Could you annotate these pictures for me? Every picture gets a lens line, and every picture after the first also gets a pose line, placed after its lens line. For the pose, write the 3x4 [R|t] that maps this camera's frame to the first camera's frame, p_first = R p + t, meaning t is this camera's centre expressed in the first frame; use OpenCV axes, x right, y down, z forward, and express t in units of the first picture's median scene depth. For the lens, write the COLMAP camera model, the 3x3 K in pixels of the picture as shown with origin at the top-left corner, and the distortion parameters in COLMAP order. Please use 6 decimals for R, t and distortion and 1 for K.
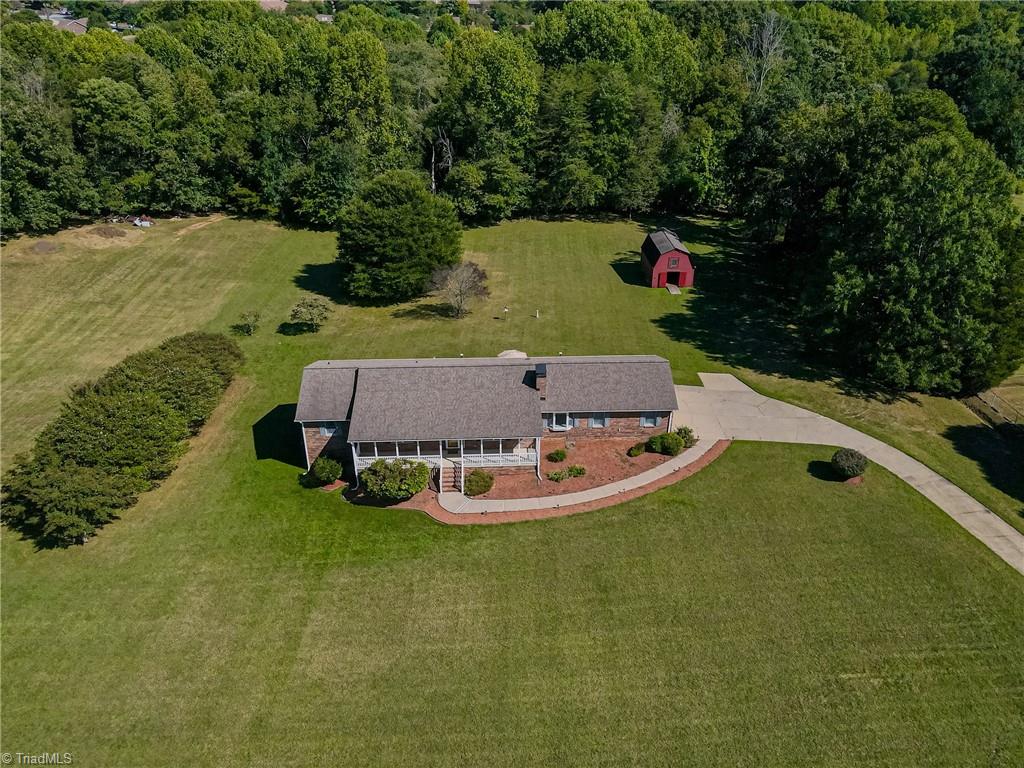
lens RADIAL K [[757.1, 0, 527.8], [0, 757.1, 382.6], [0, 0, 1]] dist [0.007453, 0.005928]
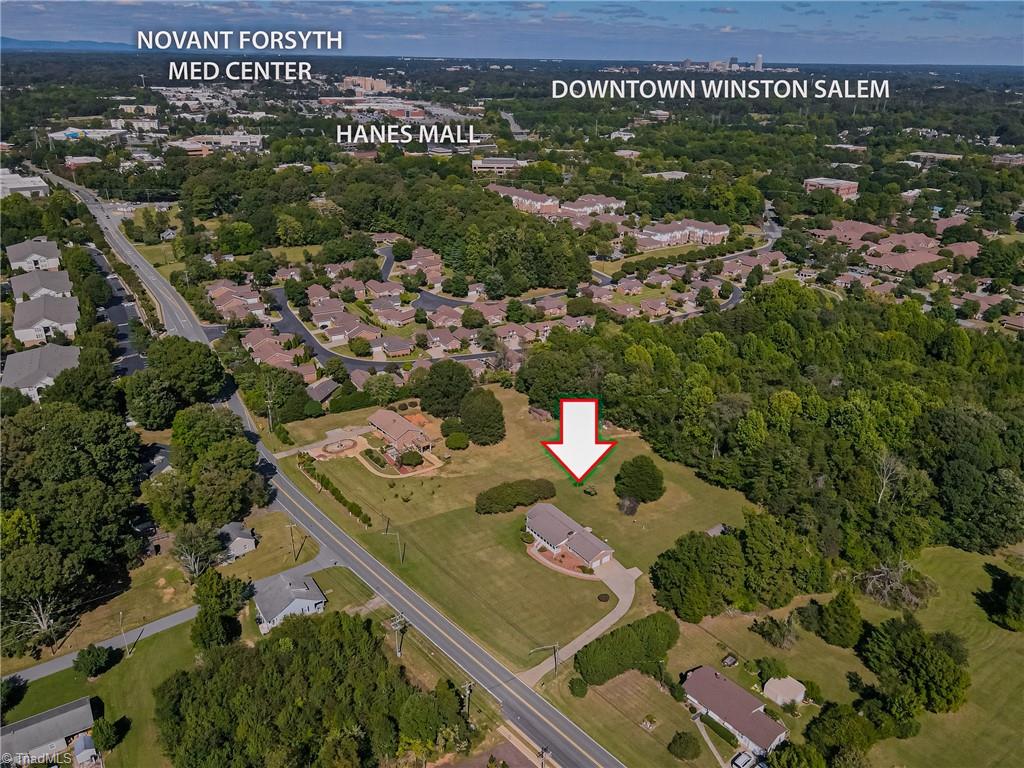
lens RADIAL K [[757.1, 0, 527.8], [0, 757.1, 382.6], [0, 0, 1]] dist [0.007453, 0.005928]
pose [[0.553335, 0.335875, -0.762239, 1.472978], [-0.427754, 0.899798, 0.085968, -0.539271], [0.714736, 0.278481, 0.641561, -1.023469]]
